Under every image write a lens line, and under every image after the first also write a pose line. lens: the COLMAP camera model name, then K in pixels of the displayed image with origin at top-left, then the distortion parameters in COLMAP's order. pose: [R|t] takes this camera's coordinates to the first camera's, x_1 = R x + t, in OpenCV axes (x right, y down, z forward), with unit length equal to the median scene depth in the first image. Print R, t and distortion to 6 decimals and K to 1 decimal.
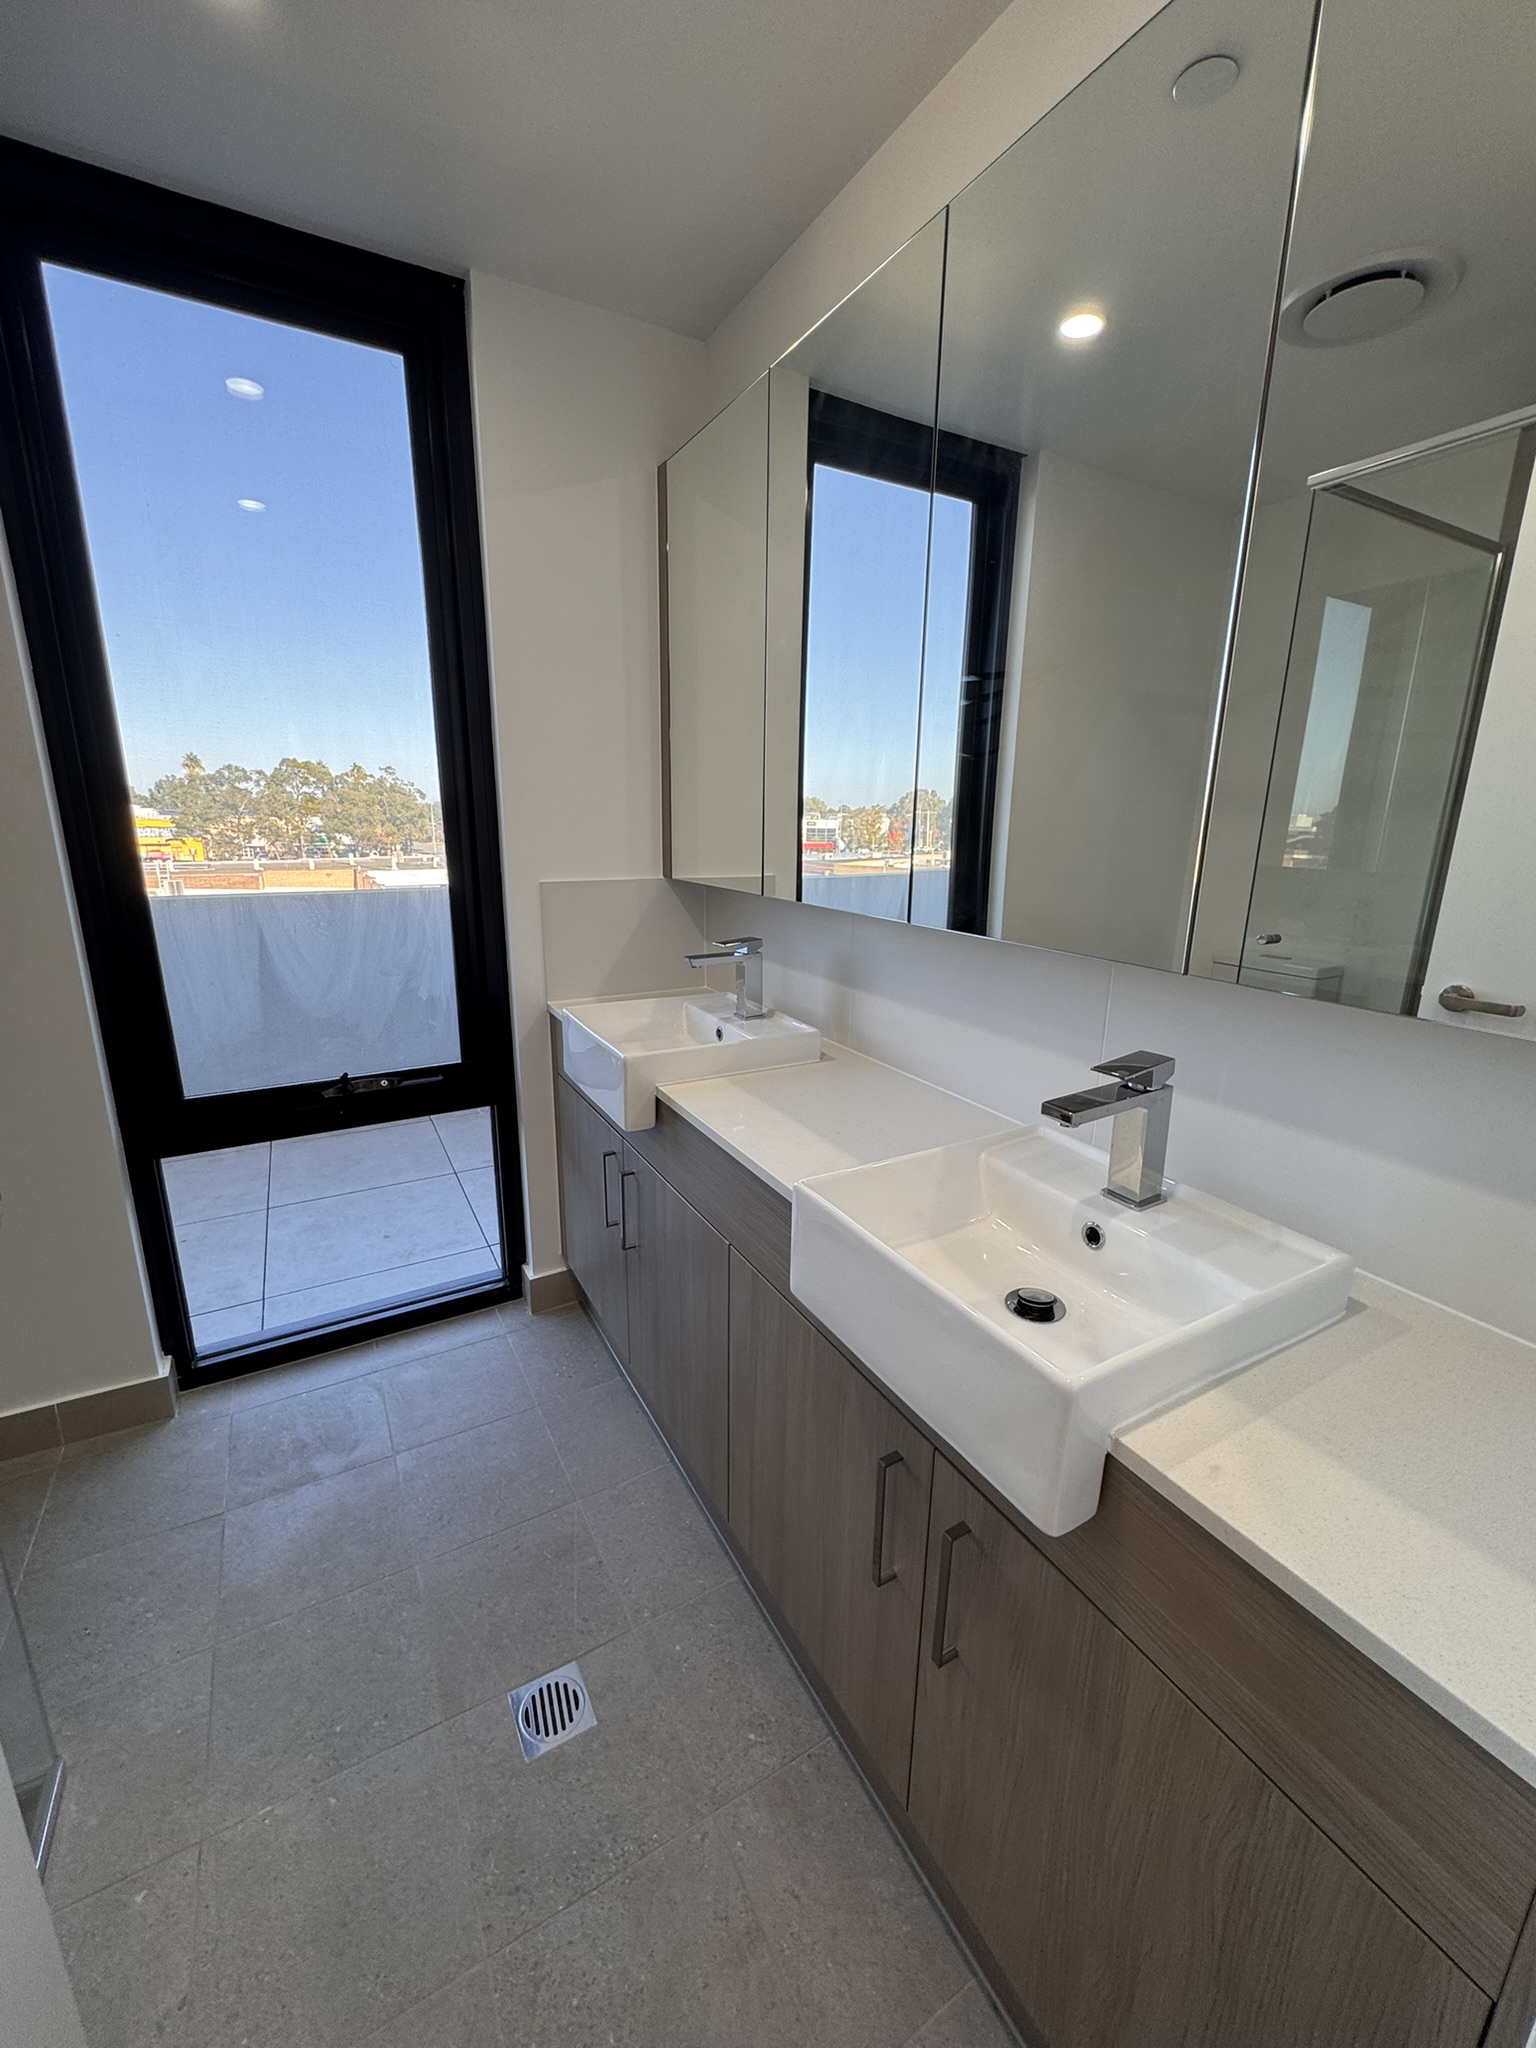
lens RADIAL K [[818.3, 0, 770.2], [0, 818.3, 1016.9], [0, 0, 1]] dist [-0.002039, -0.000447]
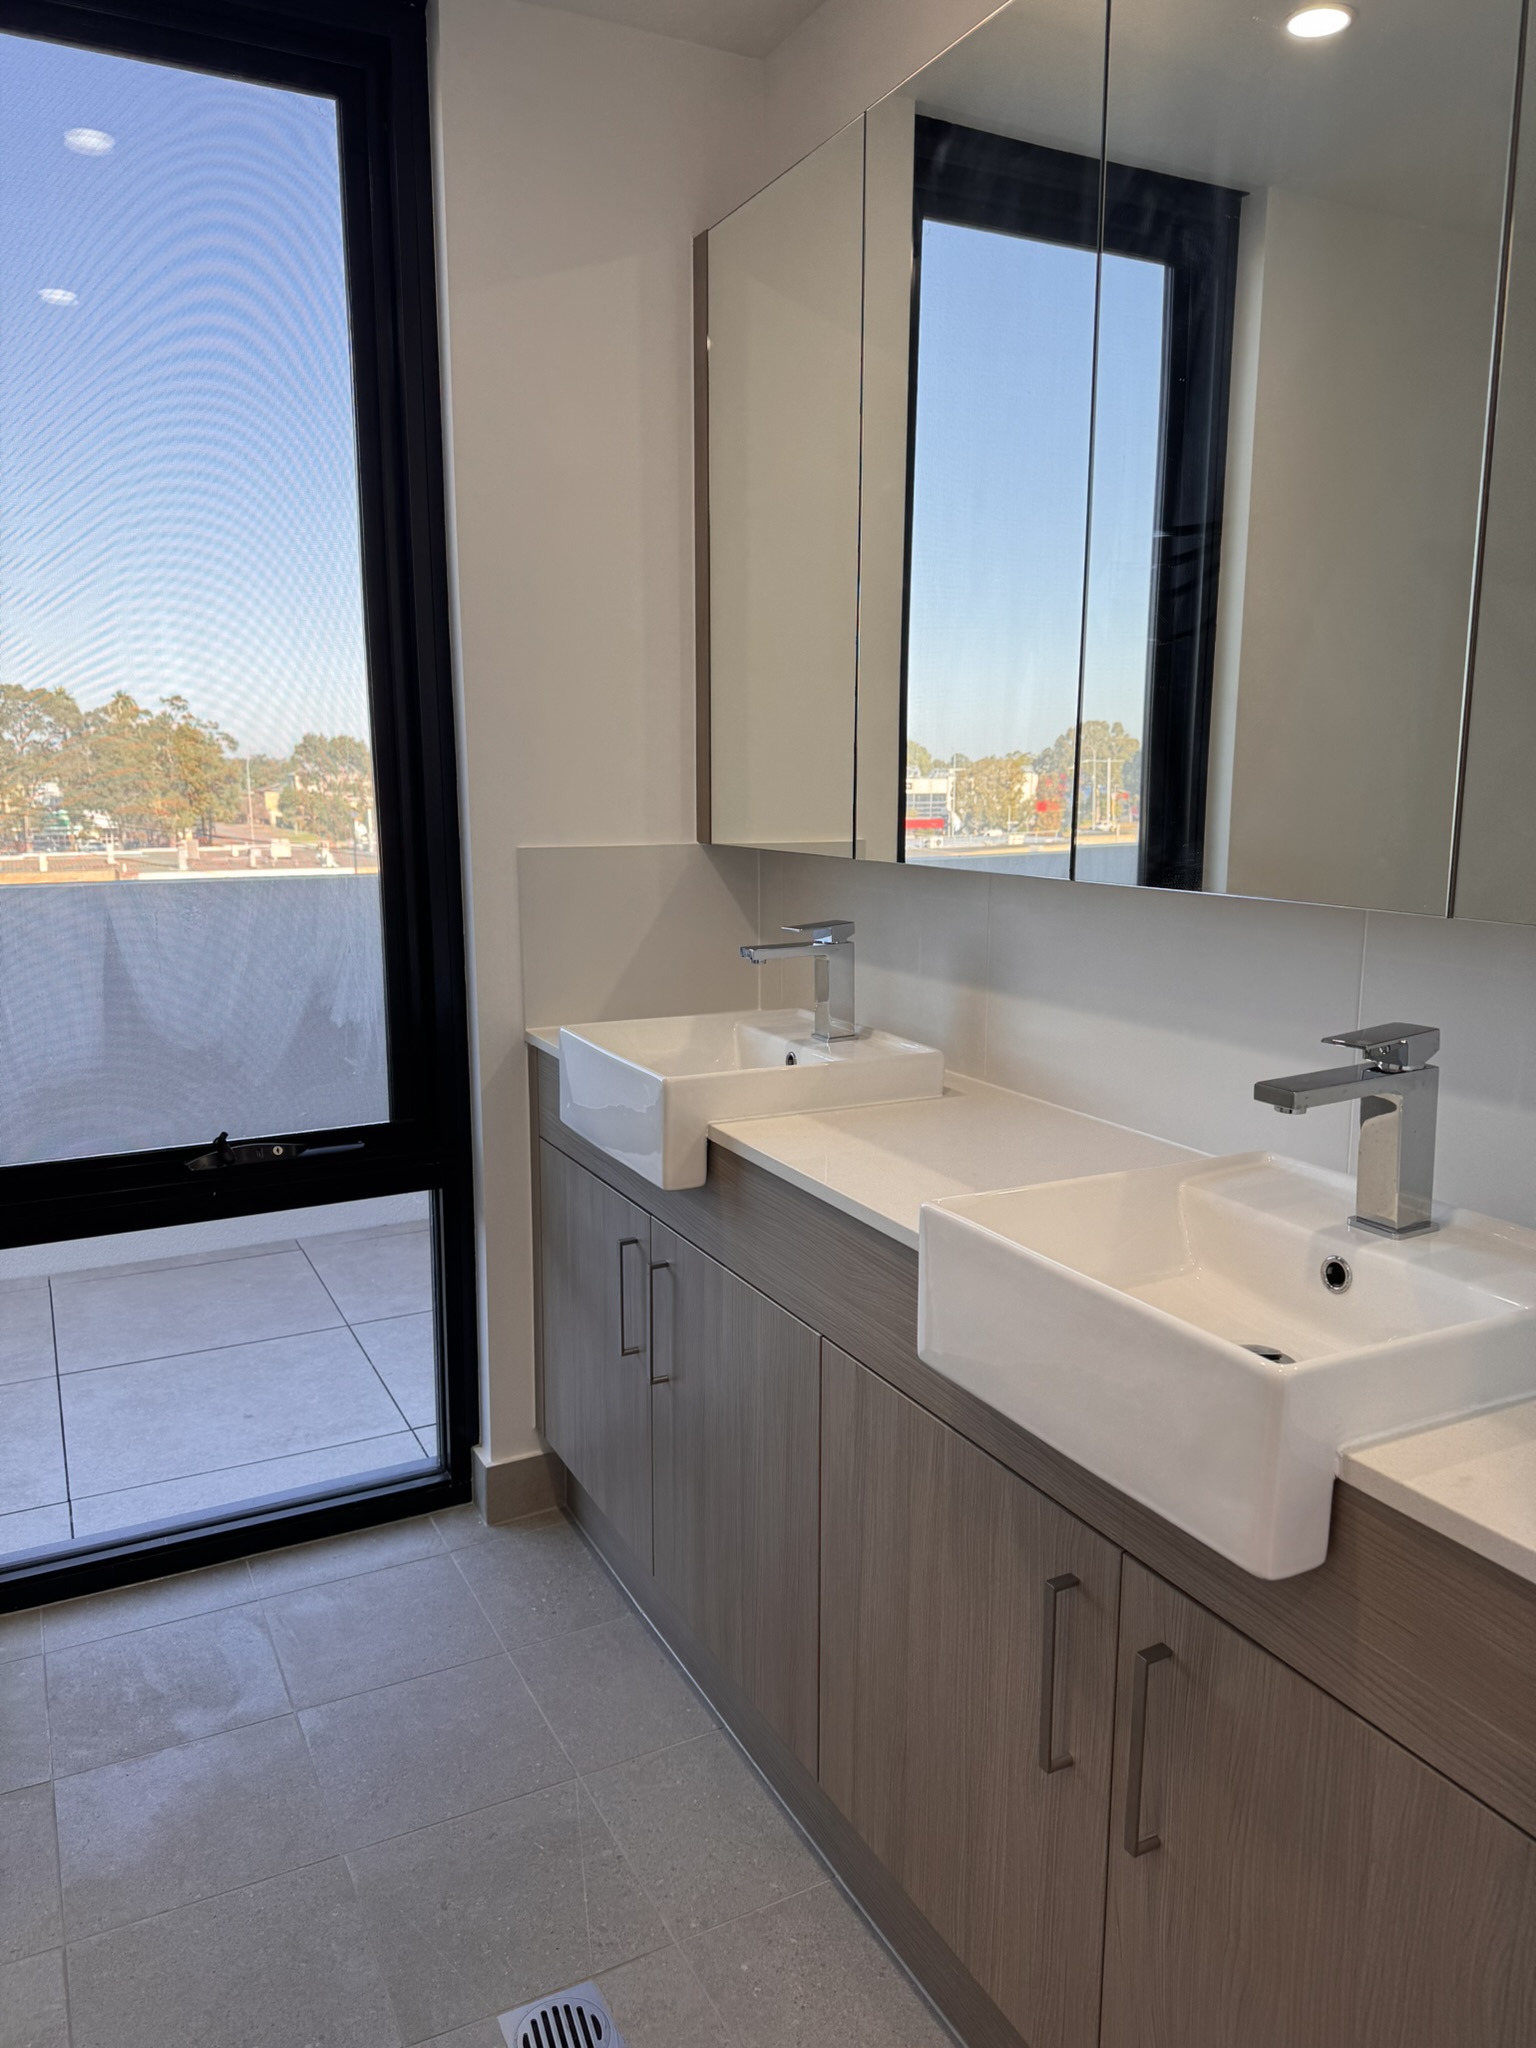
lens RADIAL K [[1439.9, 0, 768.0], [0, 1439.9, 1024.0], [0, 0, 1]] dist [0.067118, -0.091115]
pose [[0.999014, -0.006015, -0.043993, -0.028682], [0.002970, 0.997615, -0.068959, 0.069632], [0.044303, 0.068760, 0.996649, -0.176694]]
